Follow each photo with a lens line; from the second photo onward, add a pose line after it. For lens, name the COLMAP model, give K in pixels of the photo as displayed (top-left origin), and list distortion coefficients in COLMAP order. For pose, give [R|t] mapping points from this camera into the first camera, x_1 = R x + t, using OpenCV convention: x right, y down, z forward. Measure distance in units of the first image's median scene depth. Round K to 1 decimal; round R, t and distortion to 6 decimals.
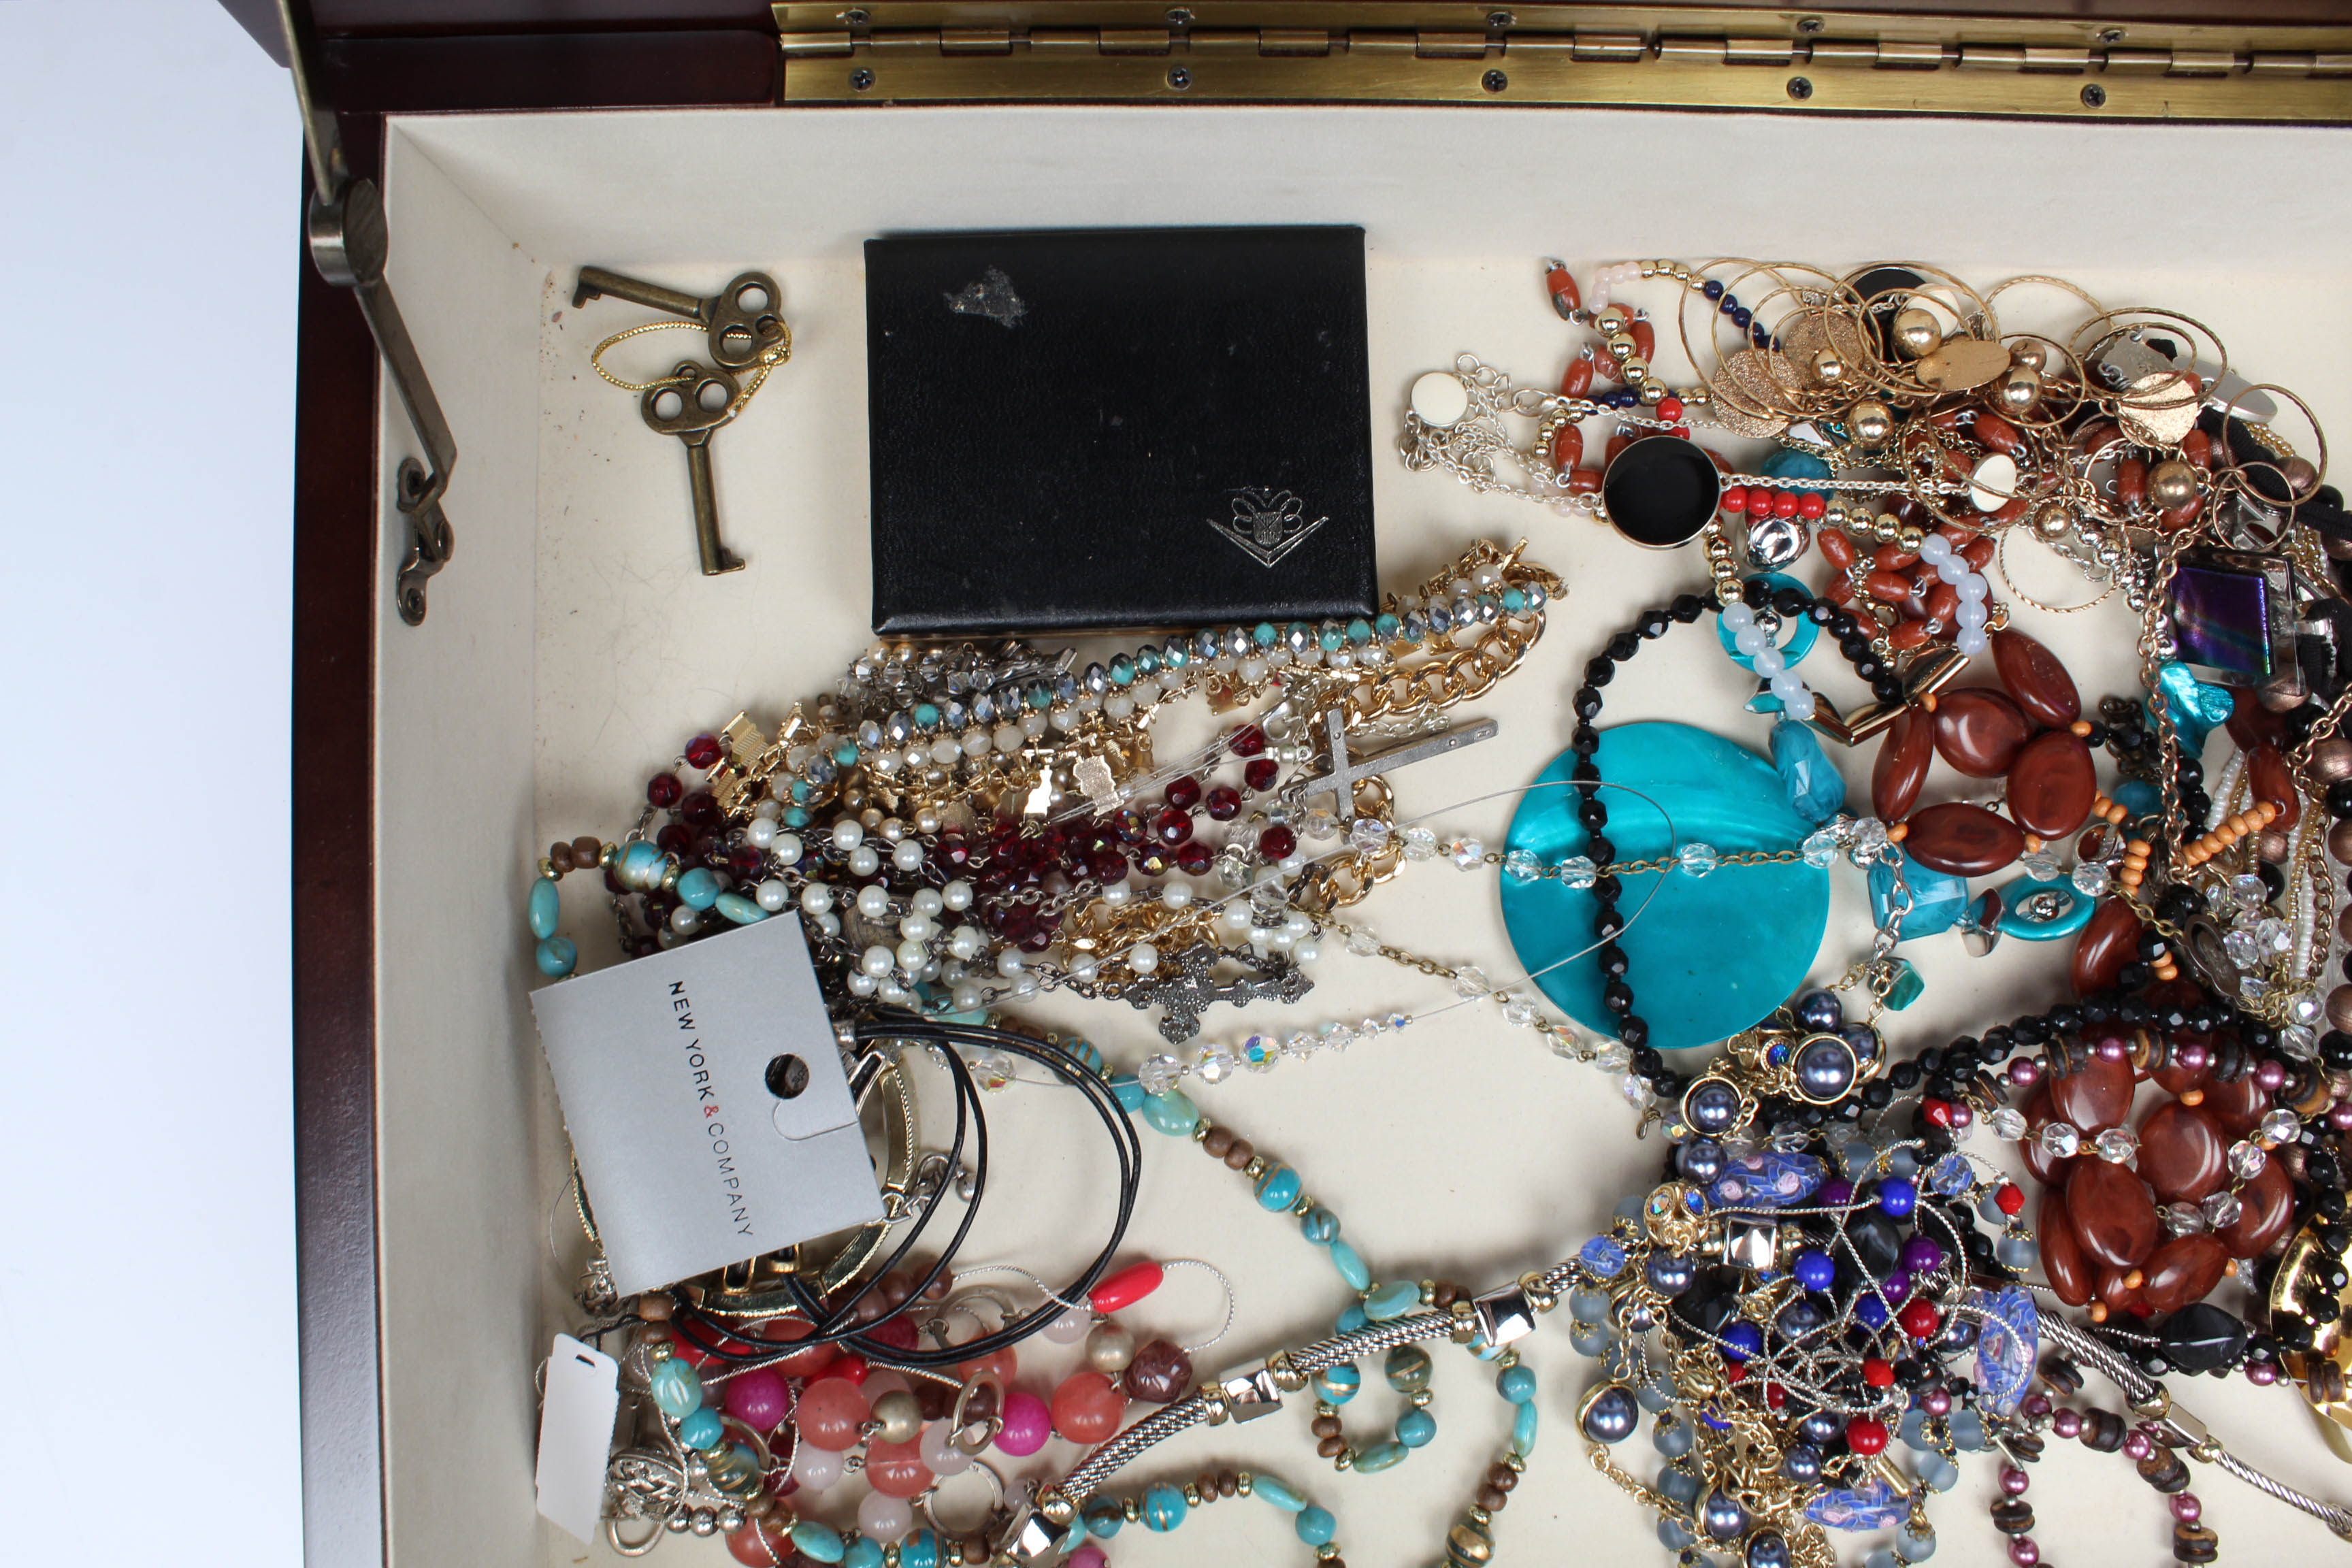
lens RADIAL K [[1917.5, 0, 1176.0], [0, 1917.5, 784.0], [0, 0, 1]] dist [-0.174607, 0.142282]
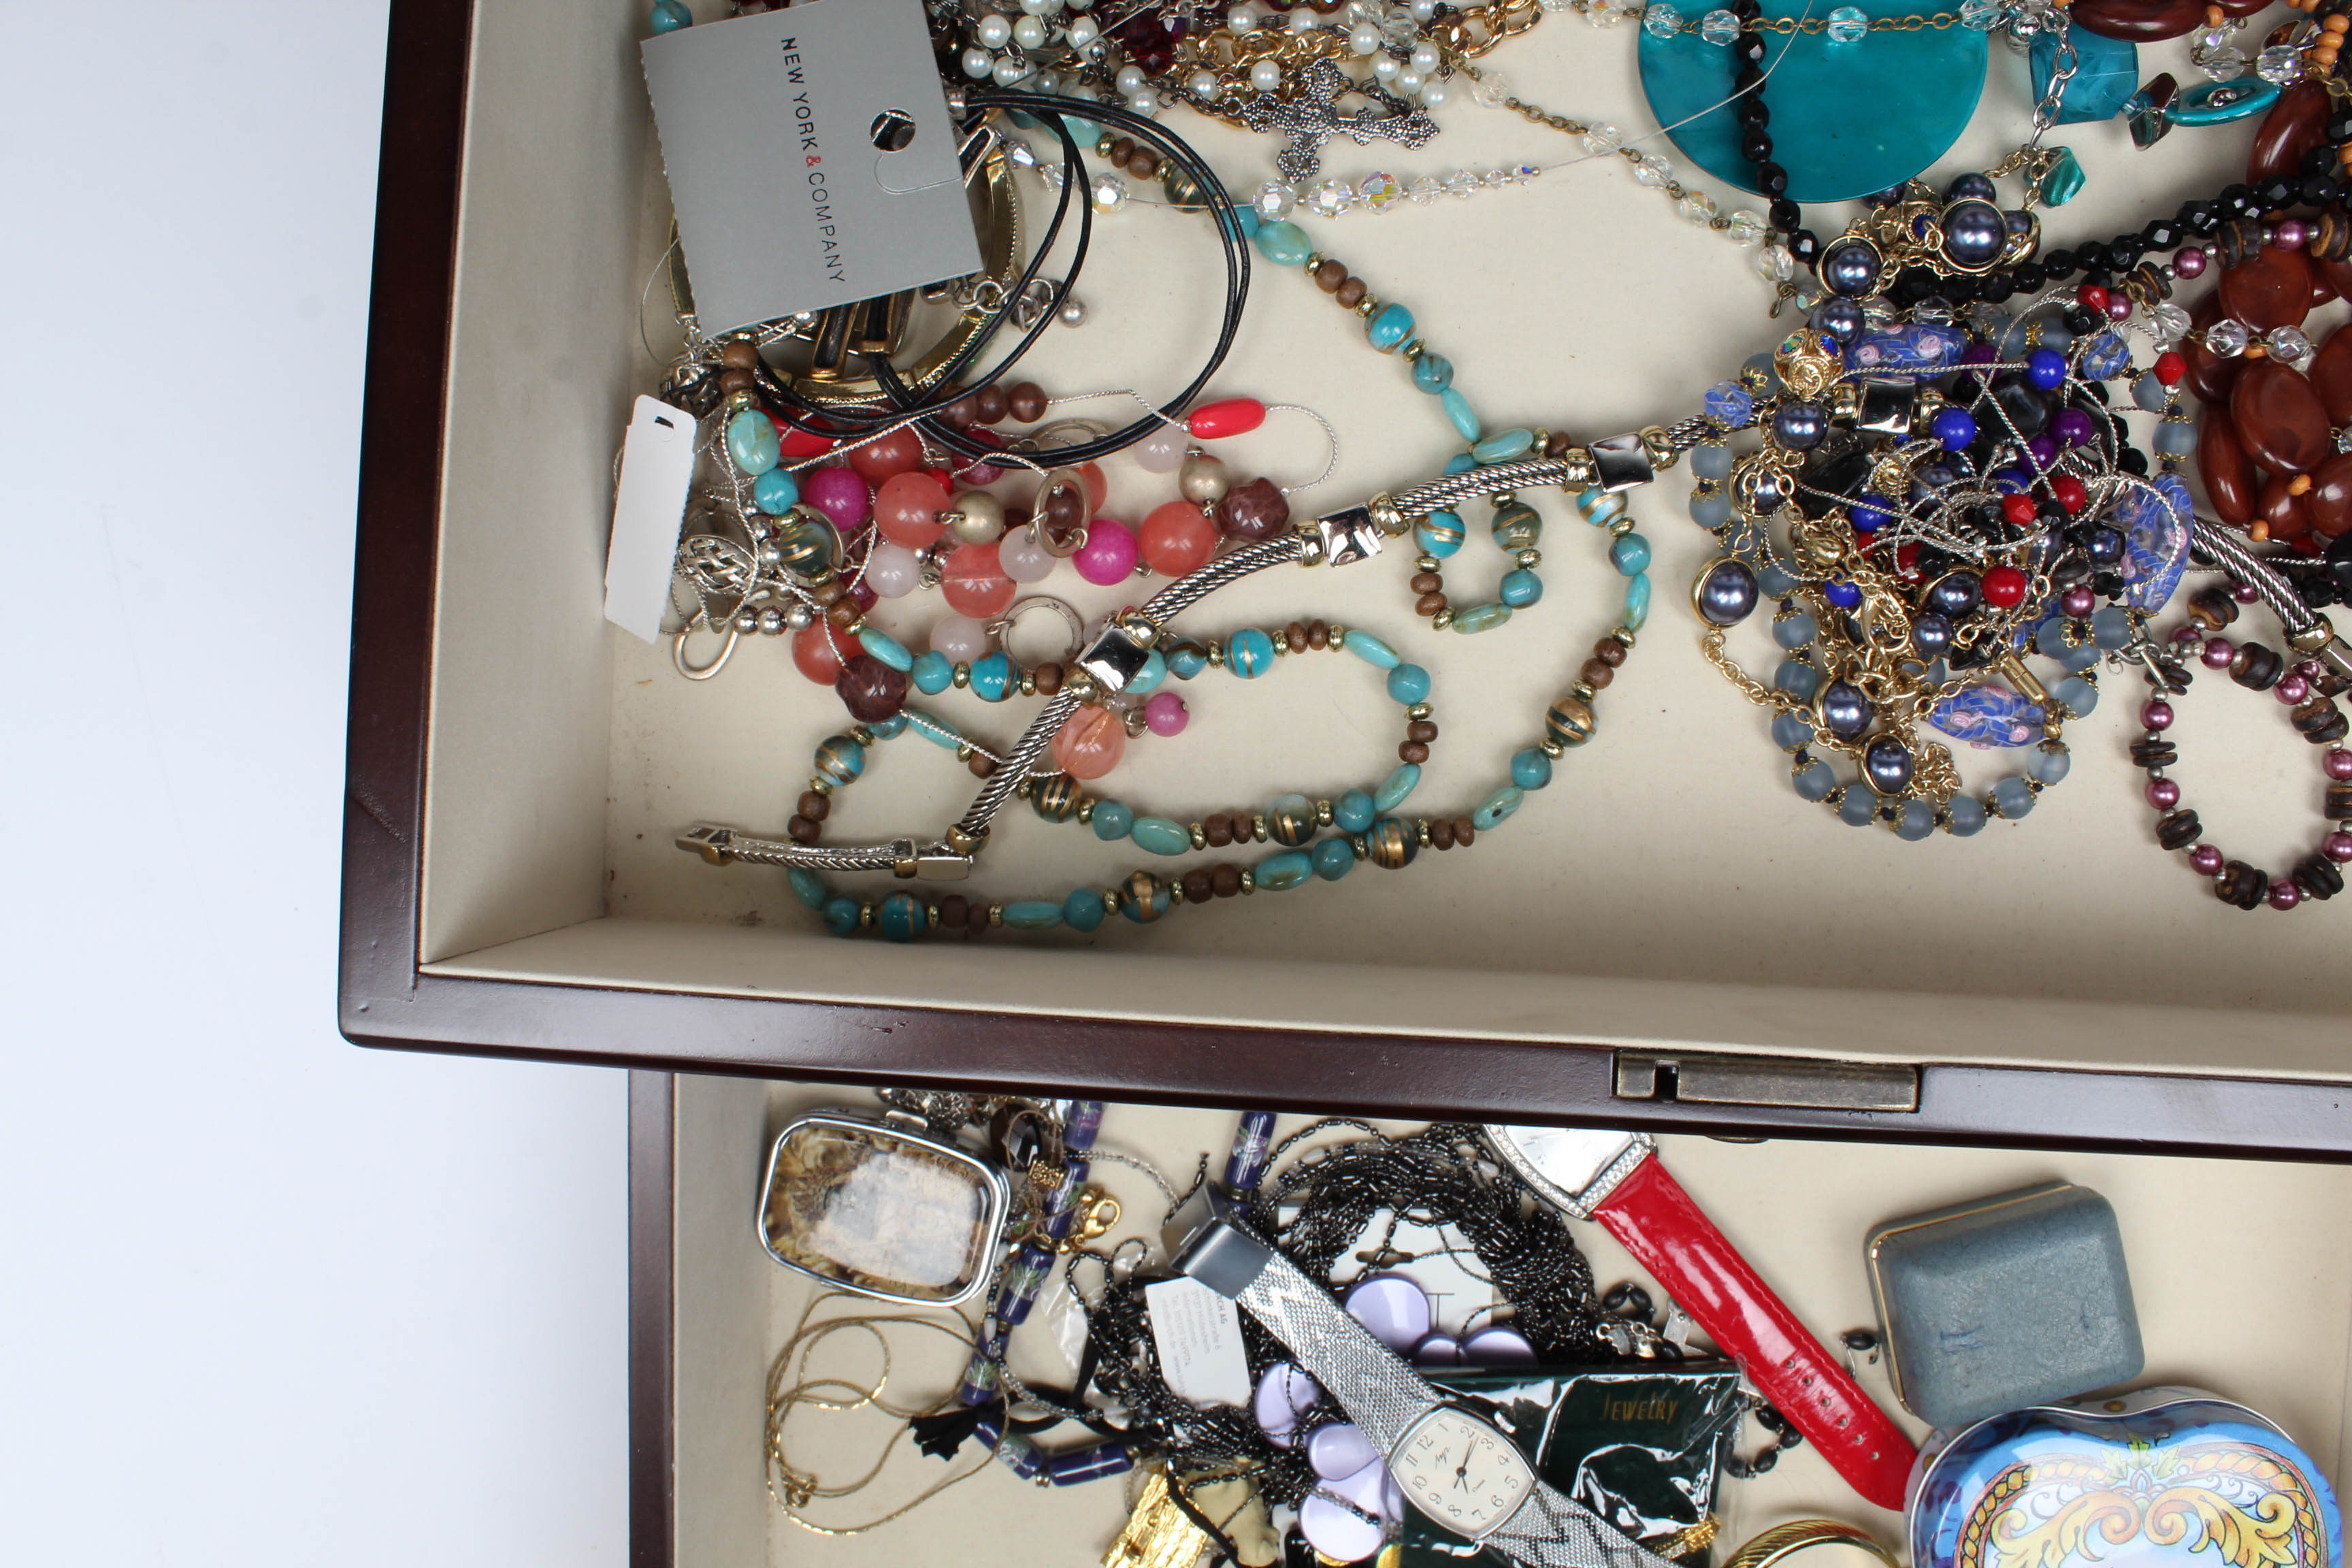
lens RADIAL K [[1917.5, 0, 1176.0], [0, 1917.5, 784.0], [0, 0, 1]] dist [-0.174607, 0.142282]
pose [[0.995332, 0.067058, -0.069415, 0.028039], [-0.063213, 0.996417, 0.056182, 0.398129], [0.072933, -0.051531, 0.996005, 0.027383]]
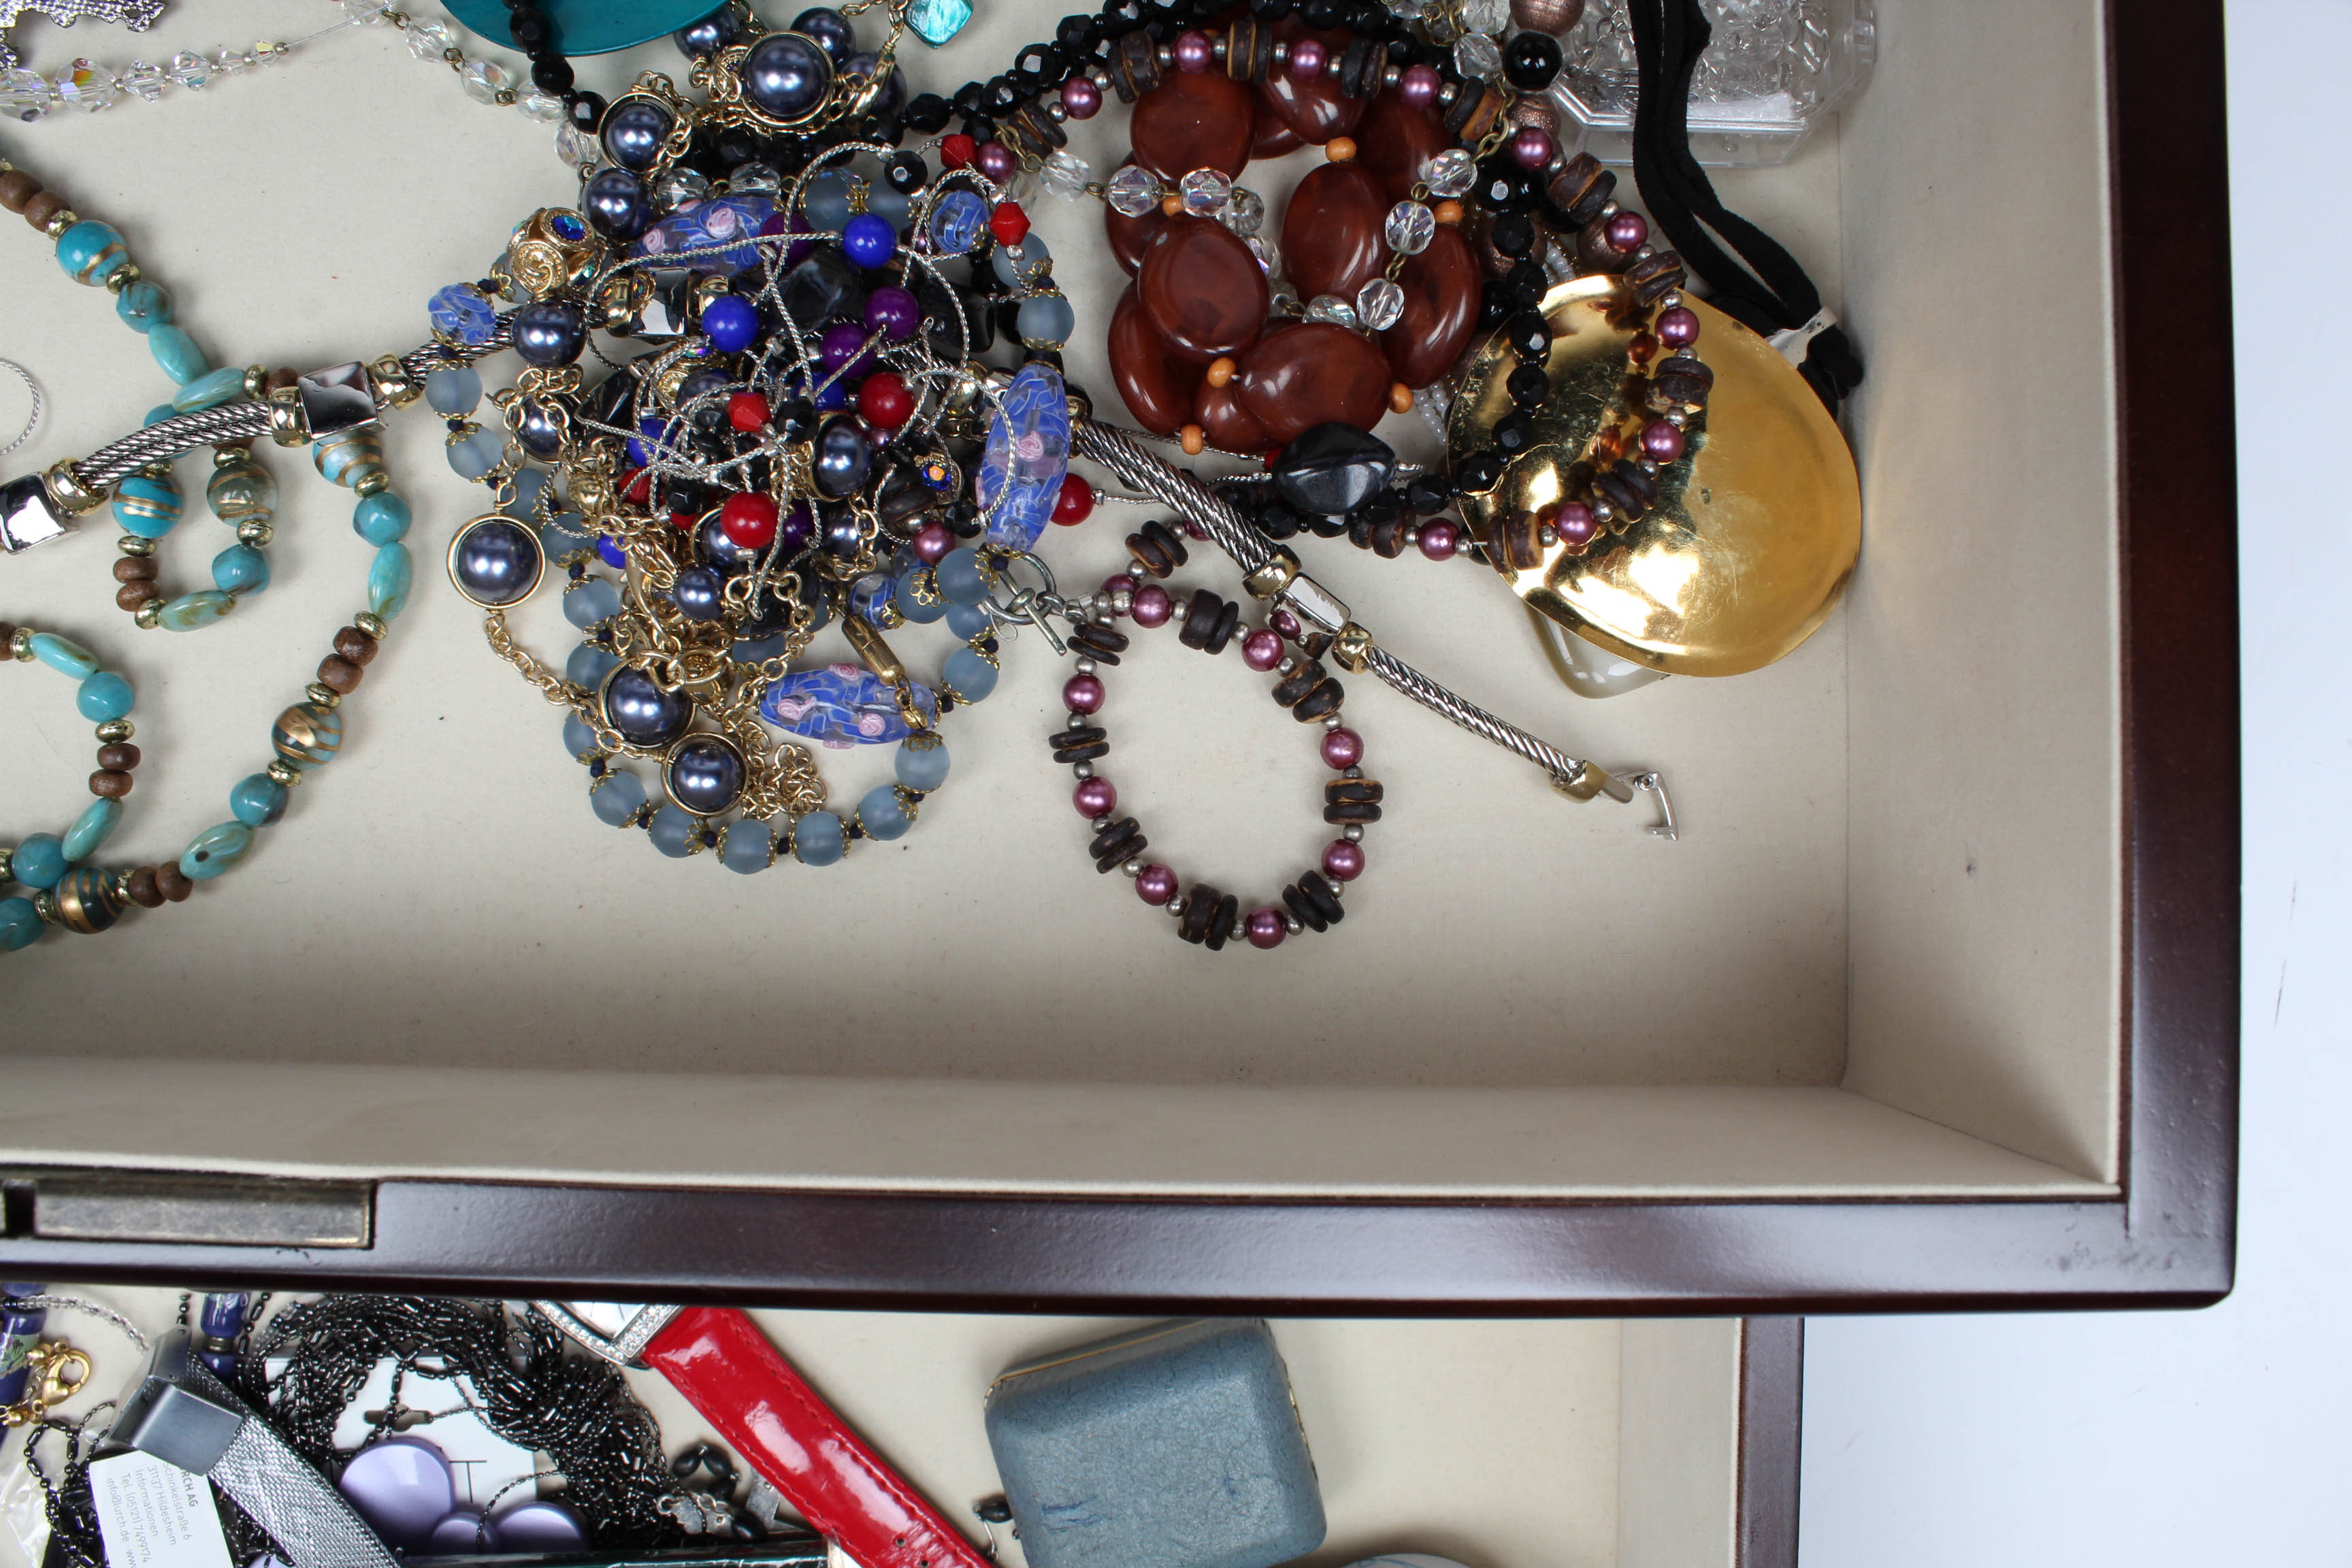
lens RADIAL K [[1917.5, 0, 1176.0], [0, 1917.5, 784.0], [0, 0, 1]] dist [-0.174607, 0.142282]
pose [[0.999571, 0.025351, -0.014666, 0.509952], [-0.025302, 0.999674, 0.003533, 0.415751], [0.014751, -0.003161, 0.999886, 0.275717]]
